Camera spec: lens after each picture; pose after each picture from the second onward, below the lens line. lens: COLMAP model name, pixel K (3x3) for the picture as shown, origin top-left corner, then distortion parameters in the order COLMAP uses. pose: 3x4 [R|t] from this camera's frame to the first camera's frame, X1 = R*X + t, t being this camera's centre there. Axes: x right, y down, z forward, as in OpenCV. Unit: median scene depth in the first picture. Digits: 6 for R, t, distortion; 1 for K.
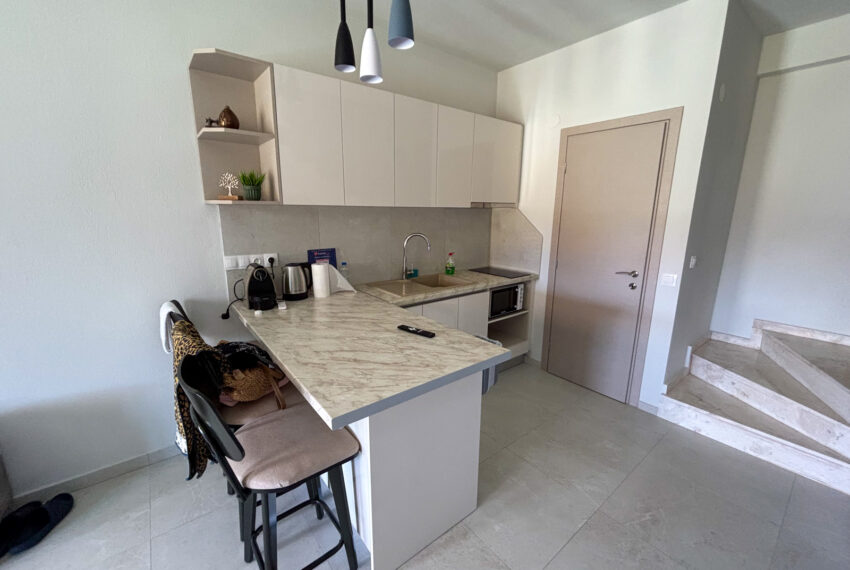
lens RADIAL K [[344.1, 0, 422.8], [0, 344.1, 285.8], [0, 0, 1]] dist [0.003686, -0.001653]
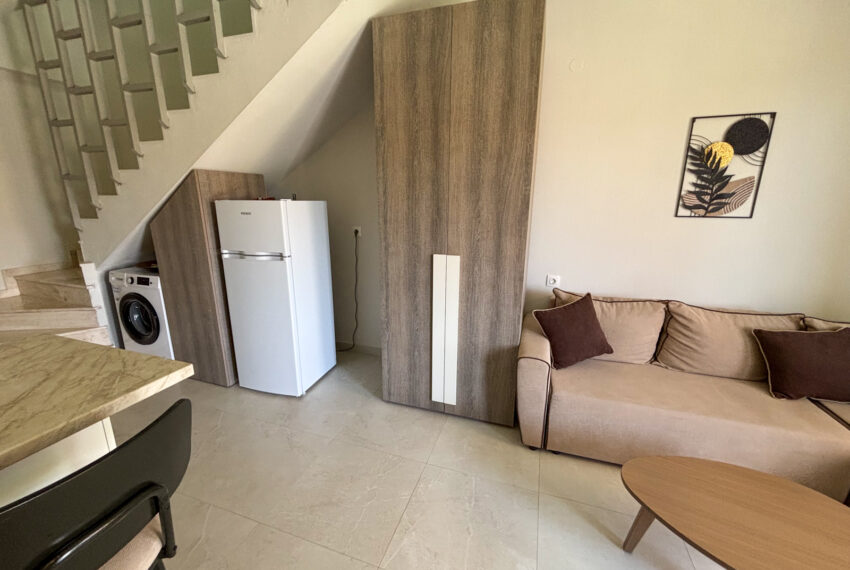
lens RADIAL K [[344.1, 0, 430.3], [0, 344.1, 285.2], [0, 0, 1]] dist [0.003686, -0.001653]
pose [[-0.543082, -0.215724, 0.811496, -0.890007], [0.170436, 0.917997, 0.358098, -0.073052], [-0.822201, 0.332784, -0.461780, 0.450510]]
